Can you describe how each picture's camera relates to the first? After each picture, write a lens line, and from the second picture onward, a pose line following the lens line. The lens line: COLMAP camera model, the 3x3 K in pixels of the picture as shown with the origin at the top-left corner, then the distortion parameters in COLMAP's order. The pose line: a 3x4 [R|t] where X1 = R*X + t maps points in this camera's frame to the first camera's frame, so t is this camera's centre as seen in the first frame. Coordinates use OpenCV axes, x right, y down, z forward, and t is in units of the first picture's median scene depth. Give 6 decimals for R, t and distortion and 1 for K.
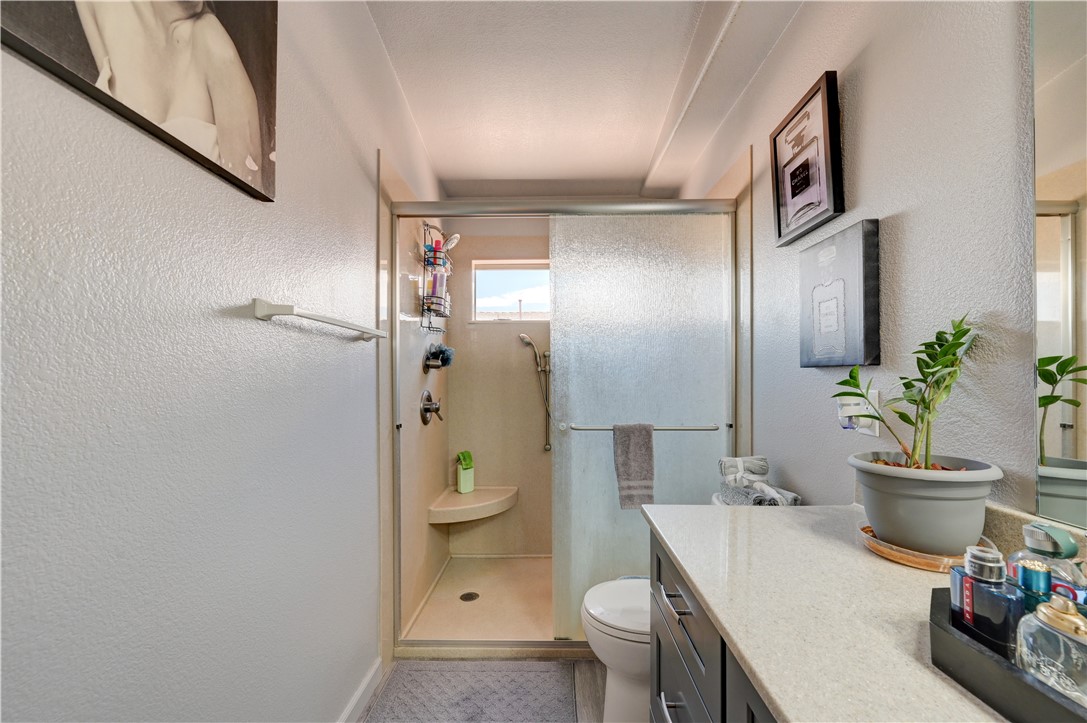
lens RADIAL K [[431.5, 0, 547.9], [0, 431.5, 372.4], [0, 0, 1]] dist [-0.001236, 0.001118]
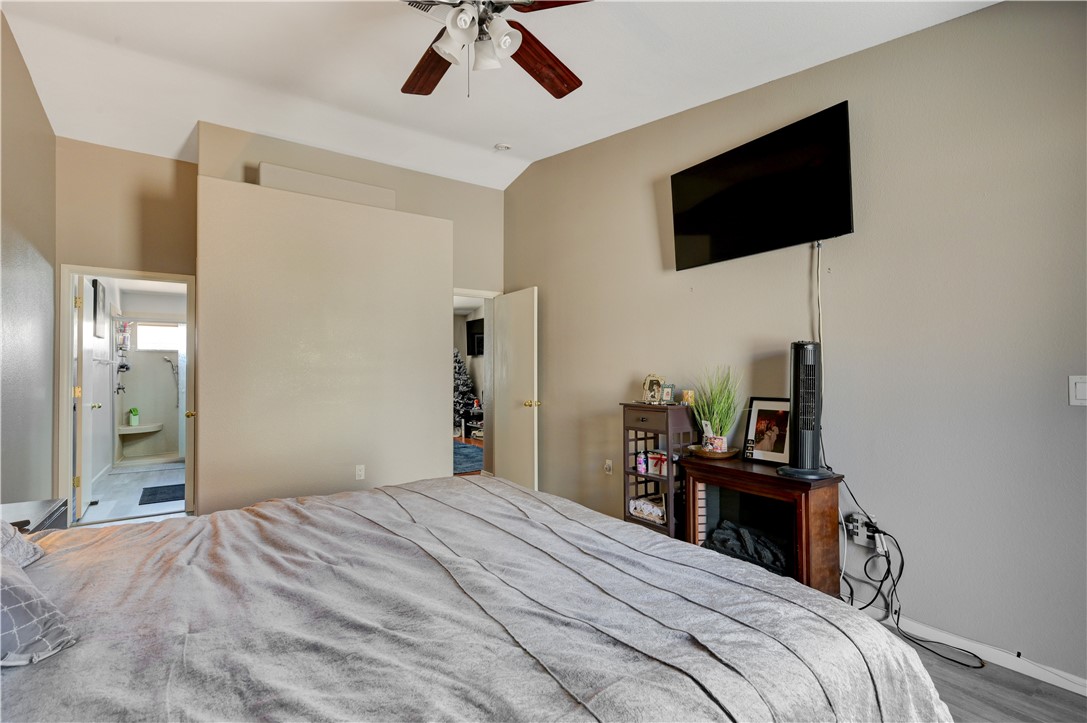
lens RADIAL K [[492.7, 0, 545.1], [0, 492.7, 369.9], [0, 0, 1]] dist [0.002815, 0.000761]
pose [[0.808842, 0.000790, 0.588025, 0.046637], [0.001616, 0.999992, -0.003567, -0.008913], [-0.588023, 0.003836, 0.808835, -3.524930]]
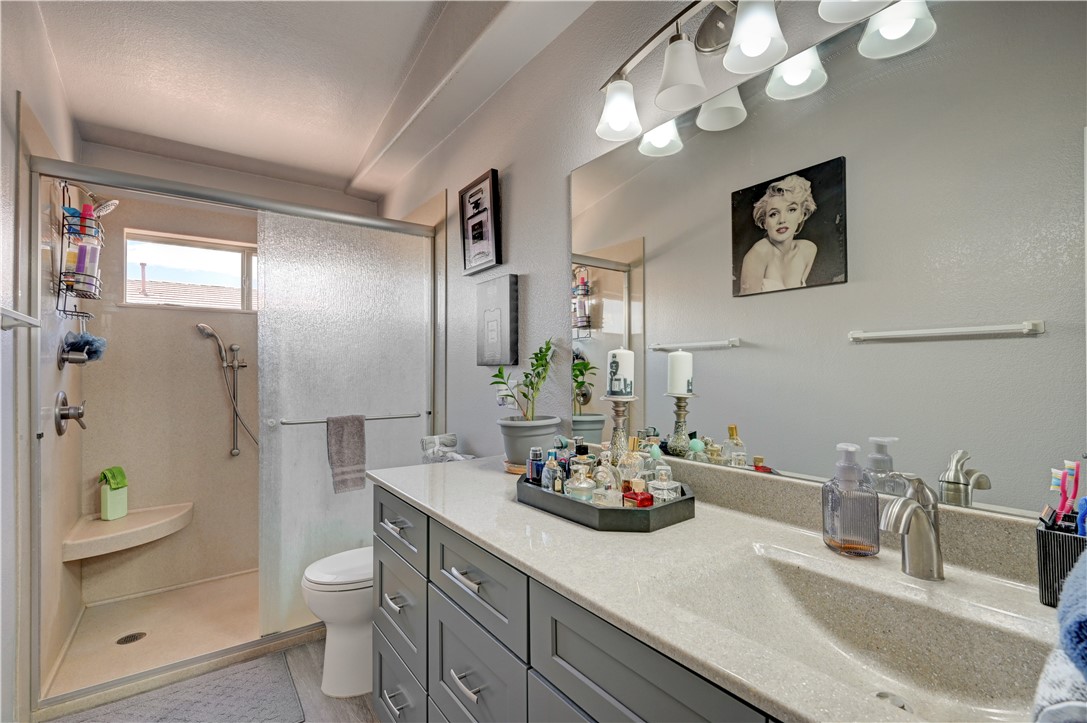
lens RADIAL K [[492.7, 0, 544.0], [0, 492.7, 362.7], [0, 0, 1]] dist [0.002815, 0.000761]
pose [[0.806375, 0.007682, 0.591355, -0.135676], [-0.002239, 0.999948, -0.009937, -0.003714], [-0.591401, 0.006689, 0.806350, -0.303428]]
